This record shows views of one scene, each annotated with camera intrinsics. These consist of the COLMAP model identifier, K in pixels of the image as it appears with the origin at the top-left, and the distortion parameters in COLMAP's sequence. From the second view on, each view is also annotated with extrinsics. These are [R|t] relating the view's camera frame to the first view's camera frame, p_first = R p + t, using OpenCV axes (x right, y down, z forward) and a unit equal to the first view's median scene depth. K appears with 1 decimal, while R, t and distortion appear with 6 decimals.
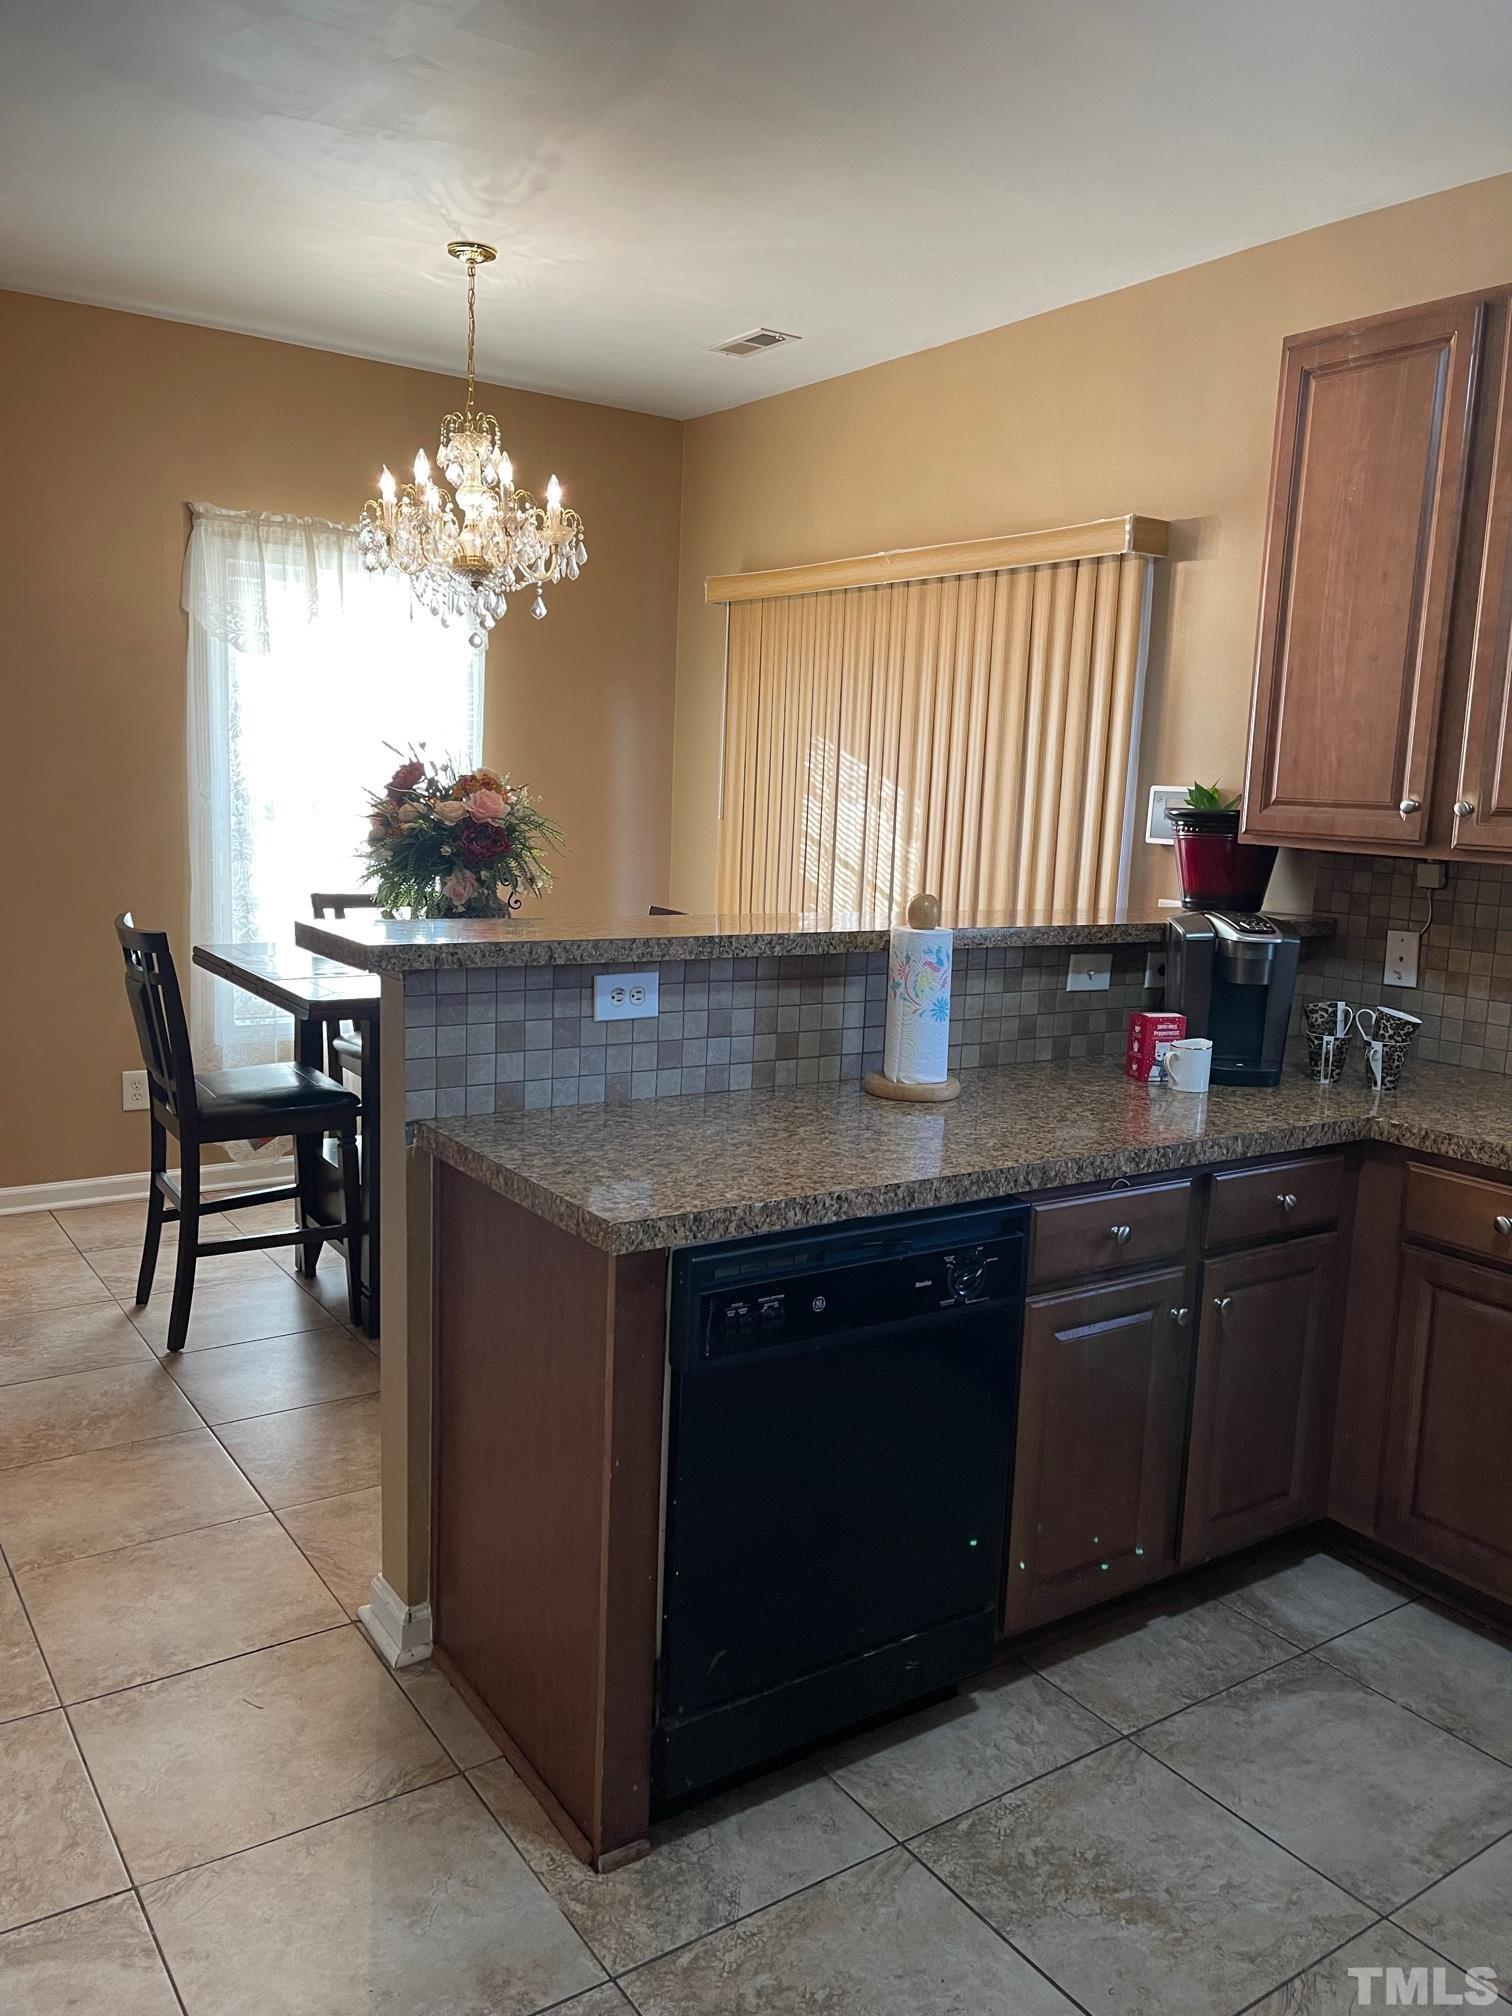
lens RADIAL K [[1530.5, 0, 763.1], [0, 1530.5, 997.0], [0, 0, 1]] dist [0.075515, -0.090537]
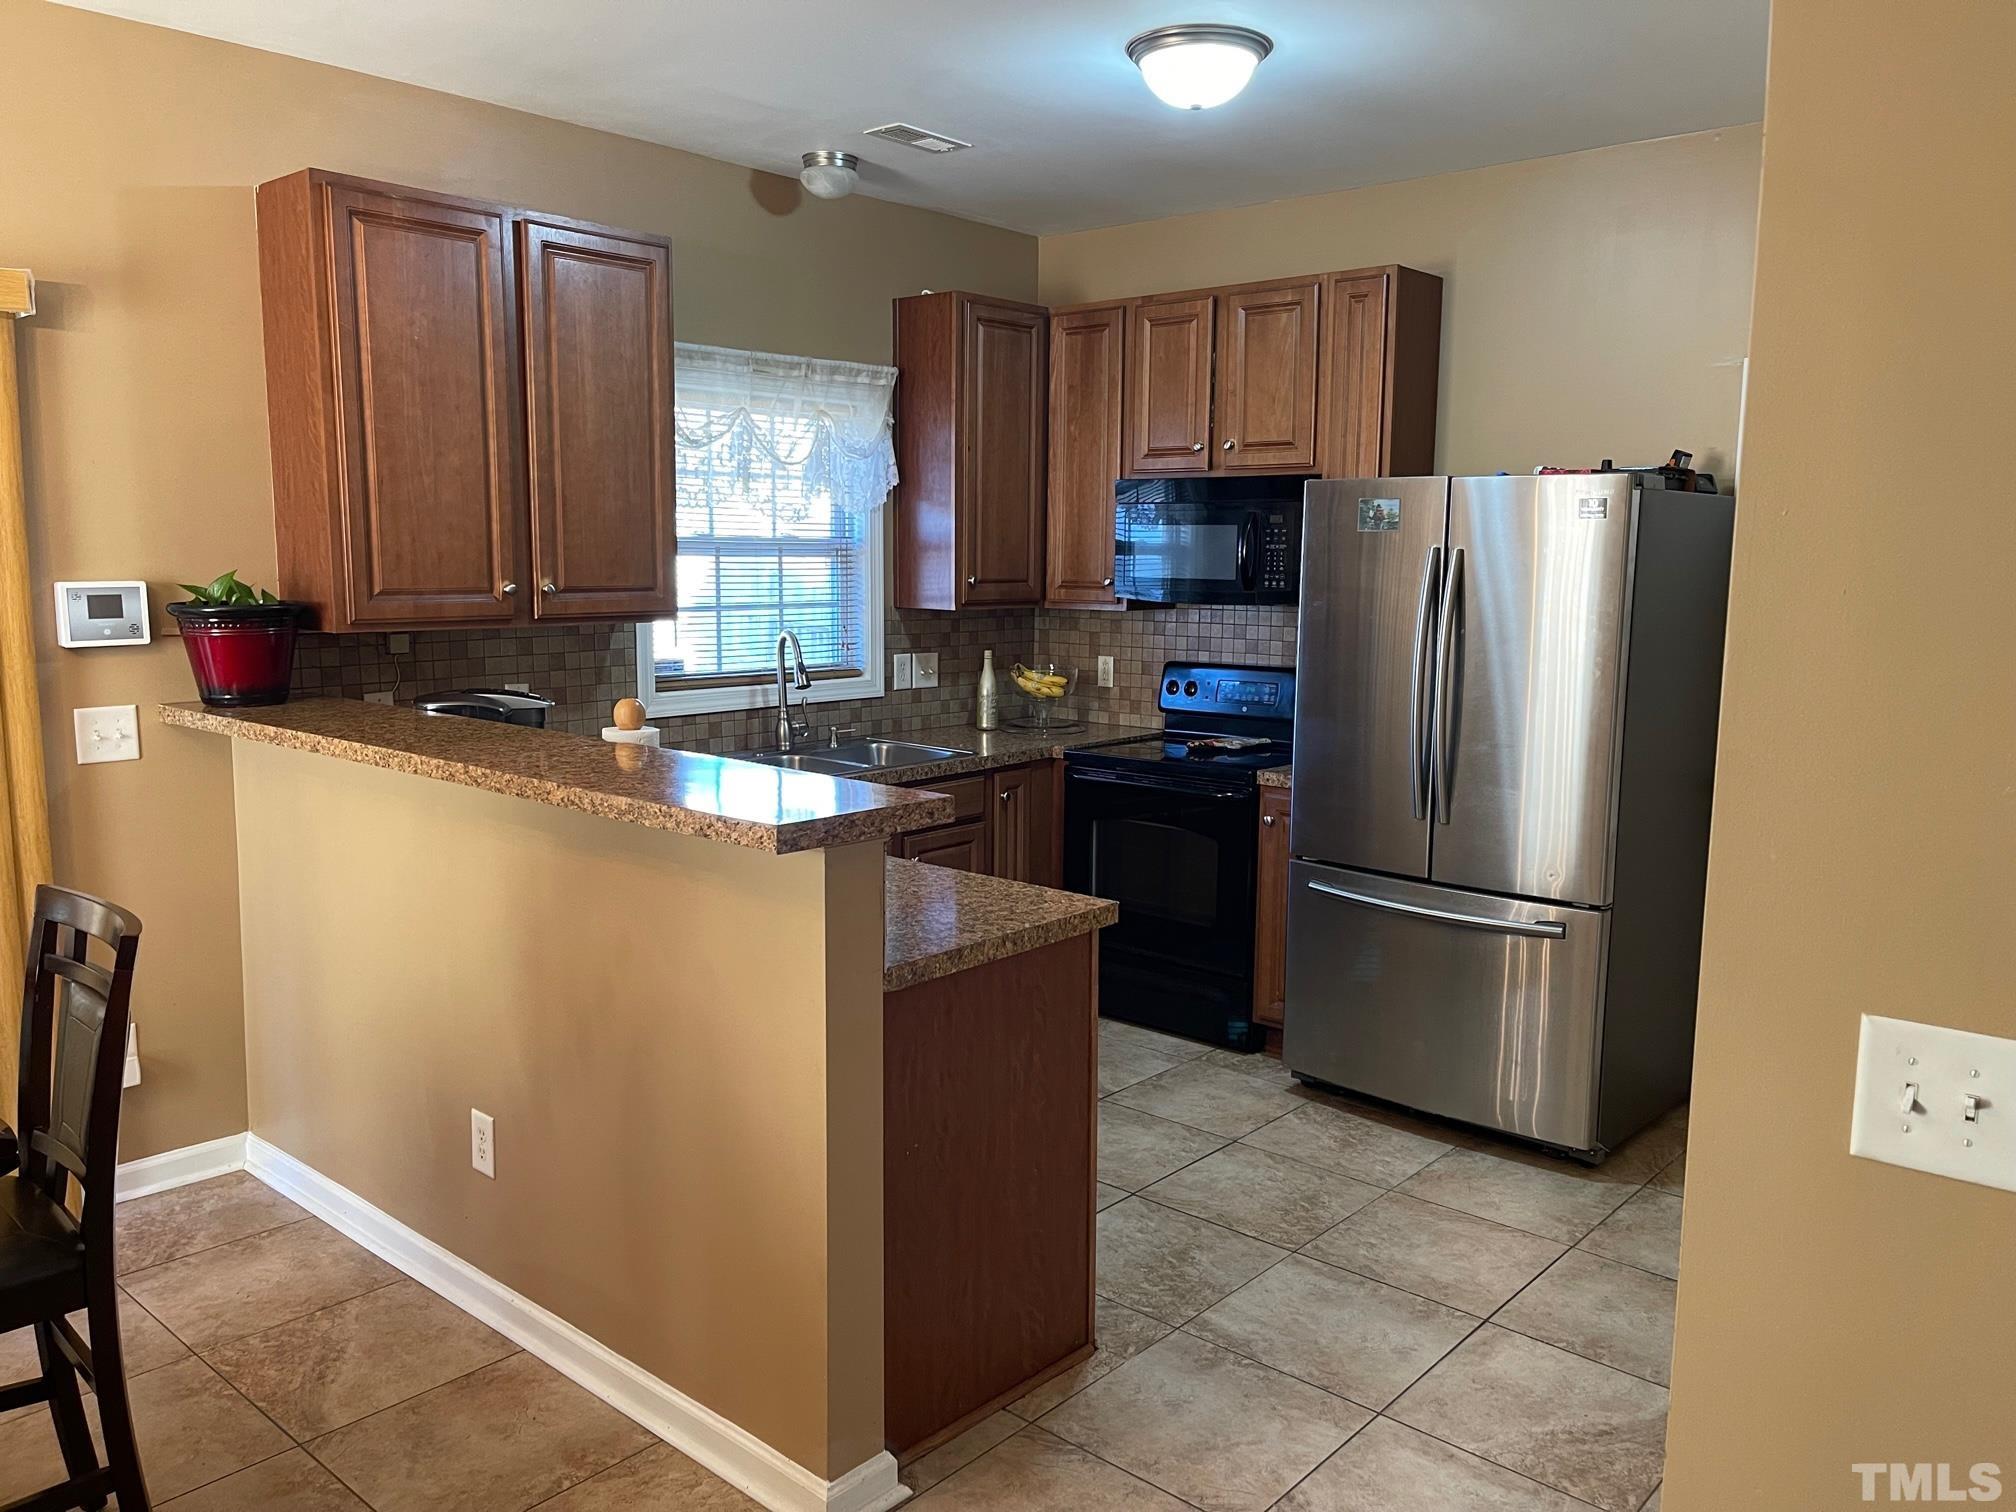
lens RADIAL K [[1530.5, 0, 1014.3], [0, 1530.5, 756.1], [0, 0, 1]] dist [0.075515, -0.090537]
pose [[-0.240575, -0.178278, 0.954118, -0.901893], [0.124056, 0.969278, 0.212391, -0.198954], [-0.962670, 0.169460, -0.211067, 0.837243]]
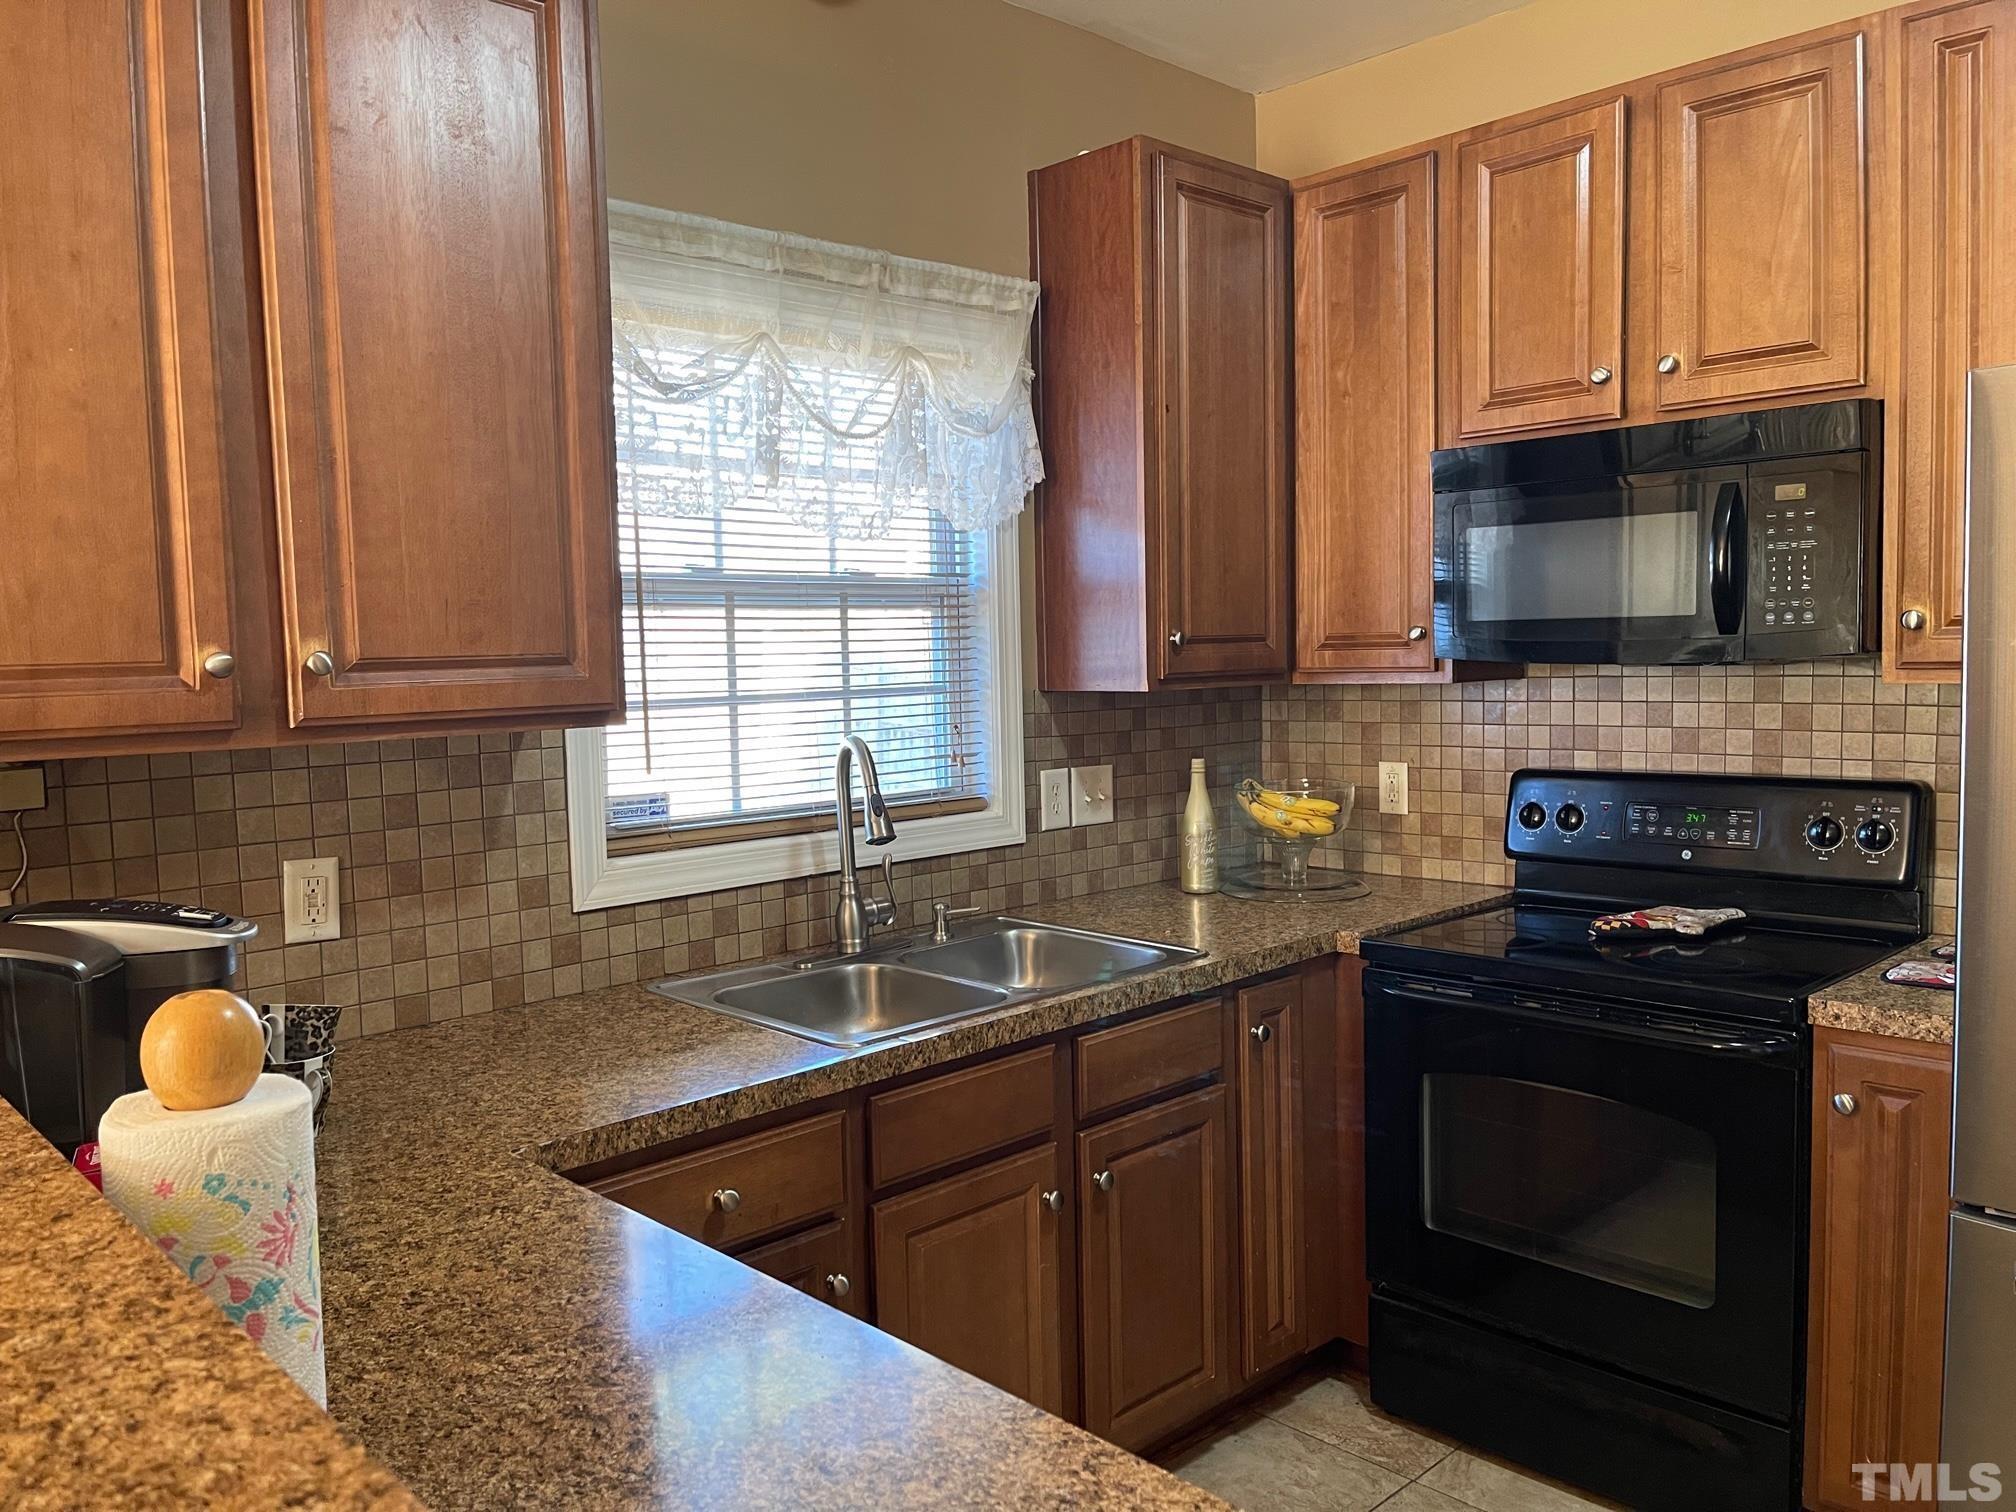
lens RADIAL K [[1530.5, 0, 993.2], [0, 1530.5, 754.4], [0, 0, 1]] dist [0.075515, -0.090537]
pose [[-0.157234, -0.109623, 0.981458, -0.201121], [0.163819, 0.977156, 0.135387, -0.114599], [-0.973879, 0.182069, -0.135684, 0.751971]]
